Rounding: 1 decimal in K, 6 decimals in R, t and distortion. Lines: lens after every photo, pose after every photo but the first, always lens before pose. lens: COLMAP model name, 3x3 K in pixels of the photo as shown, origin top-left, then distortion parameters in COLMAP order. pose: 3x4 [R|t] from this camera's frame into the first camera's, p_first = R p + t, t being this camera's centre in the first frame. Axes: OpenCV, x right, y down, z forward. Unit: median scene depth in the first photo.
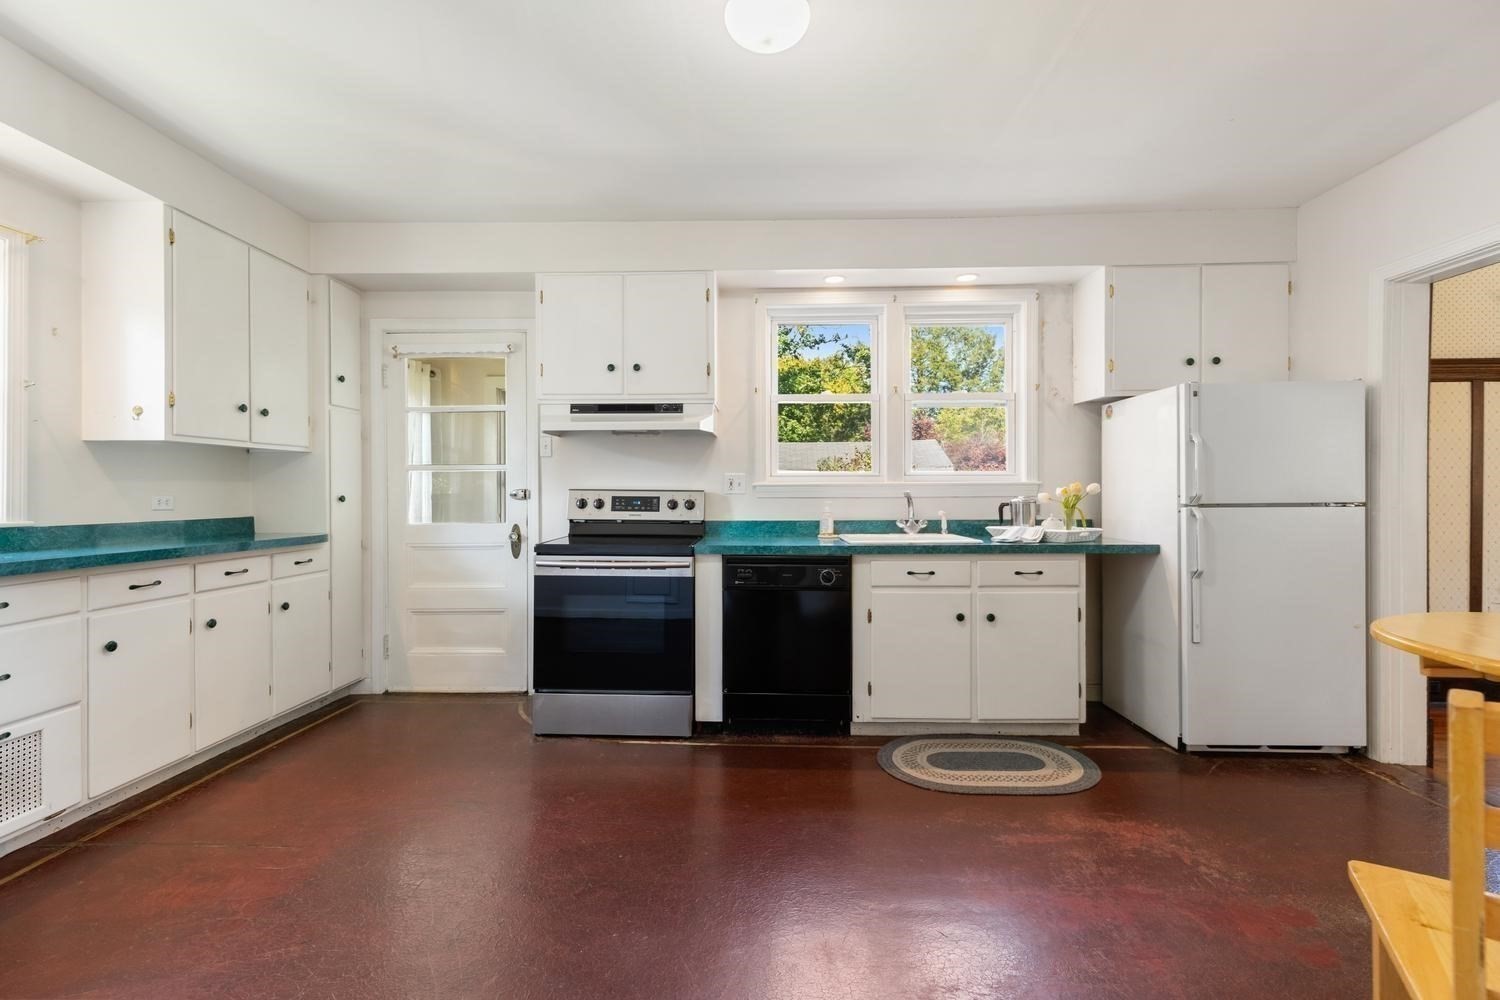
lens RADIAL K [[676.7, 0, 744.7], [0, 676.7, 497.0], [0, 0, 1]] dist [0.001416, 0.000210]
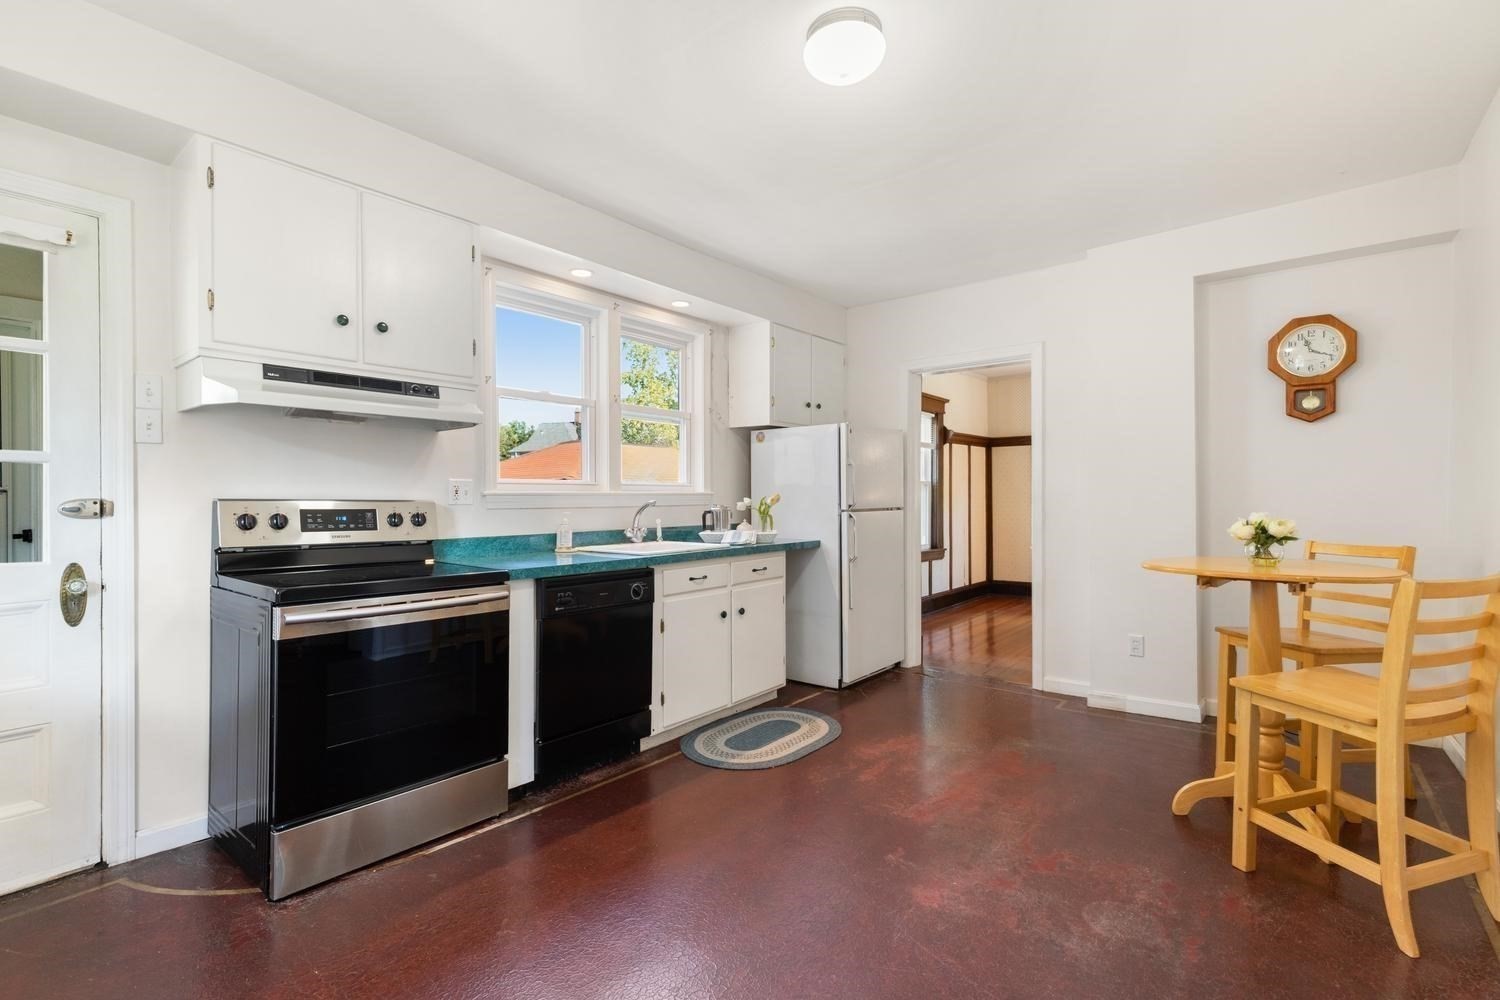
lens RADIAL K [[681.5, 0, 750.0], [0, 681.5, 500.0], [0, 0, 1]] dist [0.000210, -0.000136]
pose [[0.607670, -0.001907, 0.794187, -0.531569], [0.007246, 0.999969, -0.003143, -0.006006], [-0.794156, 0.007664, 0.607665, 0.280889]]
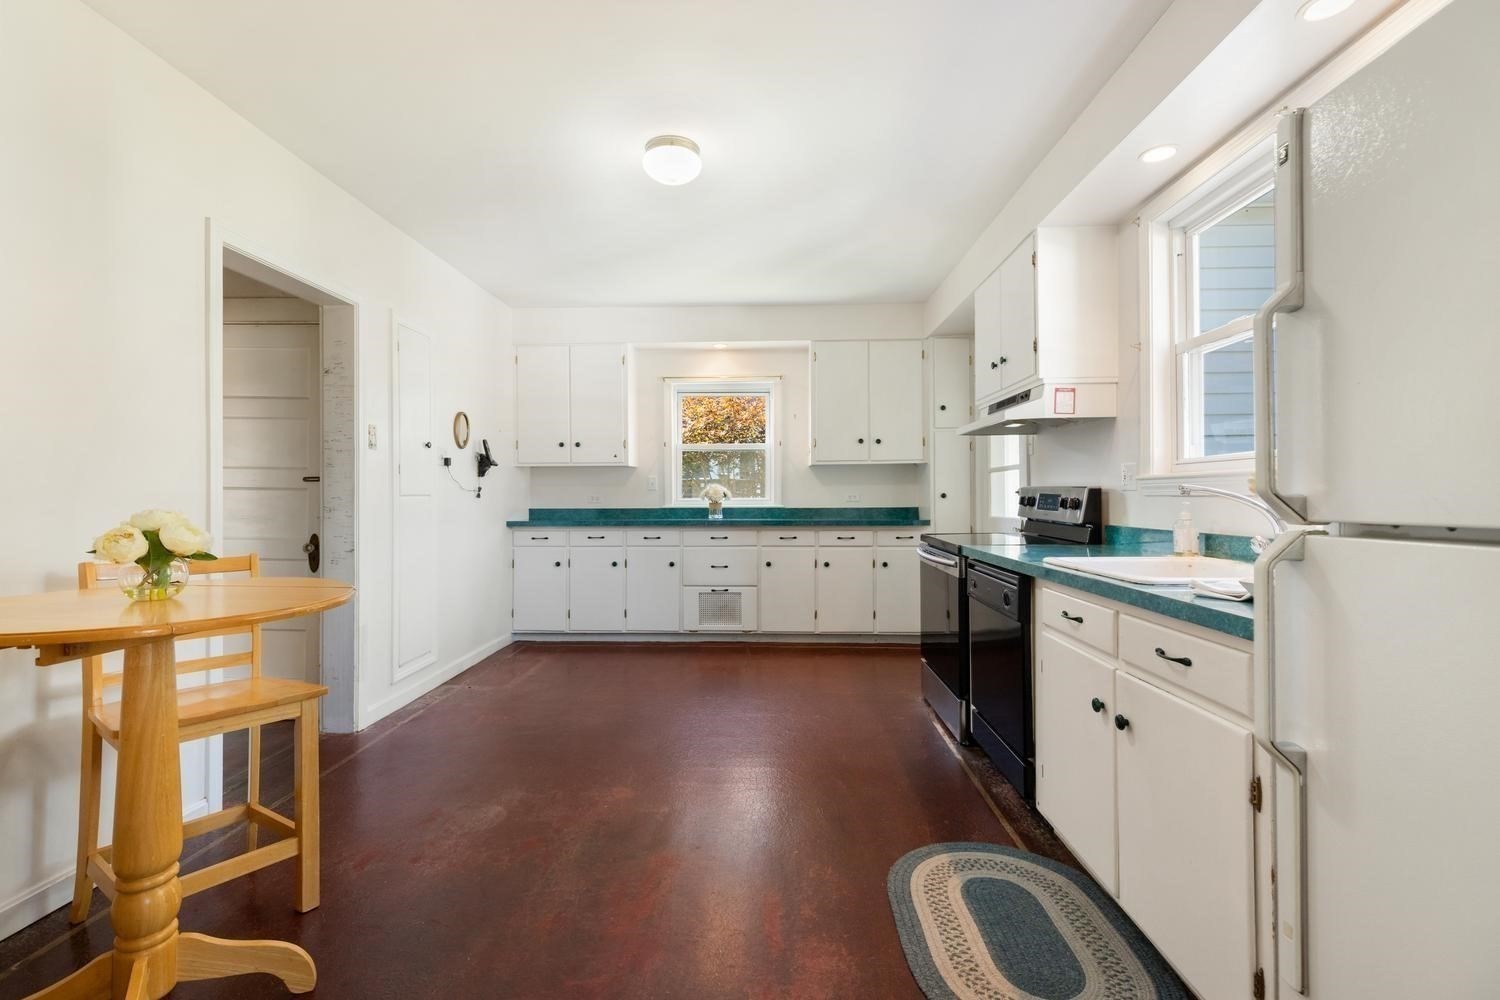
lens RADIAL K [[684.3, 0, 742.9], [0, 684.3, 493.0], [0, 0, 1]] dist [0.002273, 0.000198]
pose [[-0.015638, -0.000030, -0.999878, 0.889631], [-0.000417, 1.000000, -0.000024, -0.002803], [0.999878, 0.000417, -0.015638, 0.694378]]
